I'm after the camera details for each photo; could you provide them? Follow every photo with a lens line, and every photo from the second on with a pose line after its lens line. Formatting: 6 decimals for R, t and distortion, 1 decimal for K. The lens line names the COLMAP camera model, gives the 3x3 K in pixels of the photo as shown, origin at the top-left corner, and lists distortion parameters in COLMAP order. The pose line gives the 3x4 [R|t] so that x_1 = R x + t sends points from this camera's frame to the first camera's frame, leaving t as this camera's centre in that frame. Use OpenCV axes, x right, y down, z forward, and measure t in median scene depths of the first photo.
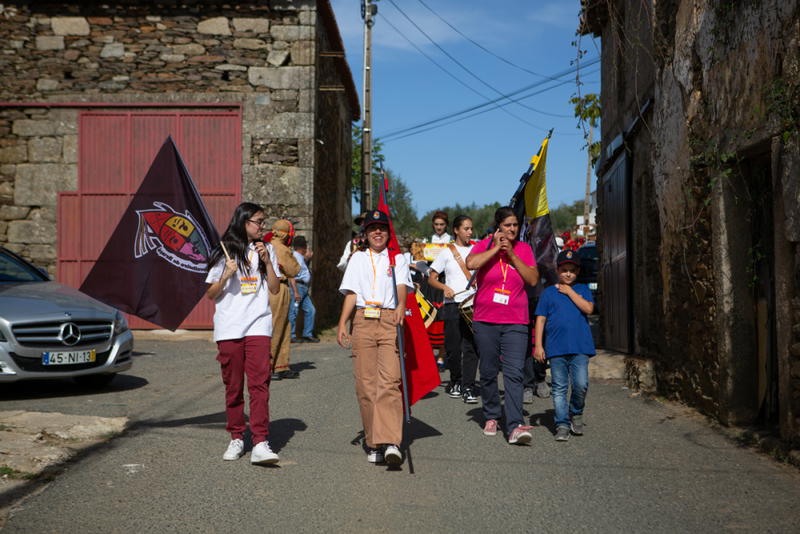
lens RADIAL K [[1261.8, 0, 400.1], [0, 1261.8, 265.8], [0, 0, 1]] dist [0.017277, 0.000000]
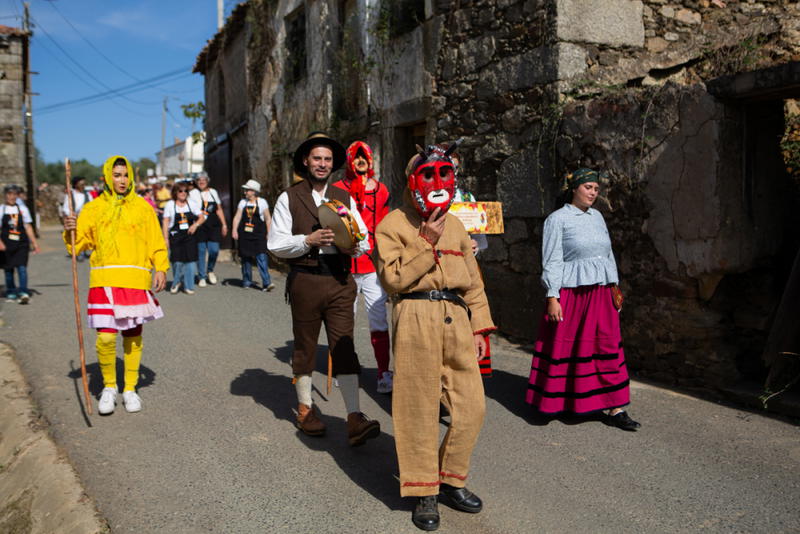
lens RADIAL K [[1261.8, 0, 399.9], [0, 1261.8, 267.0], [0, 0, 1]] dist [0.017277, 0.000000]
pose [[0.915718, -0.028349, 0.400820, -0.399839], [0.009182, 0.998724, 0.049661, 0.005000], [-0.401717, -0.041795, 0.914810, -0.970438]]
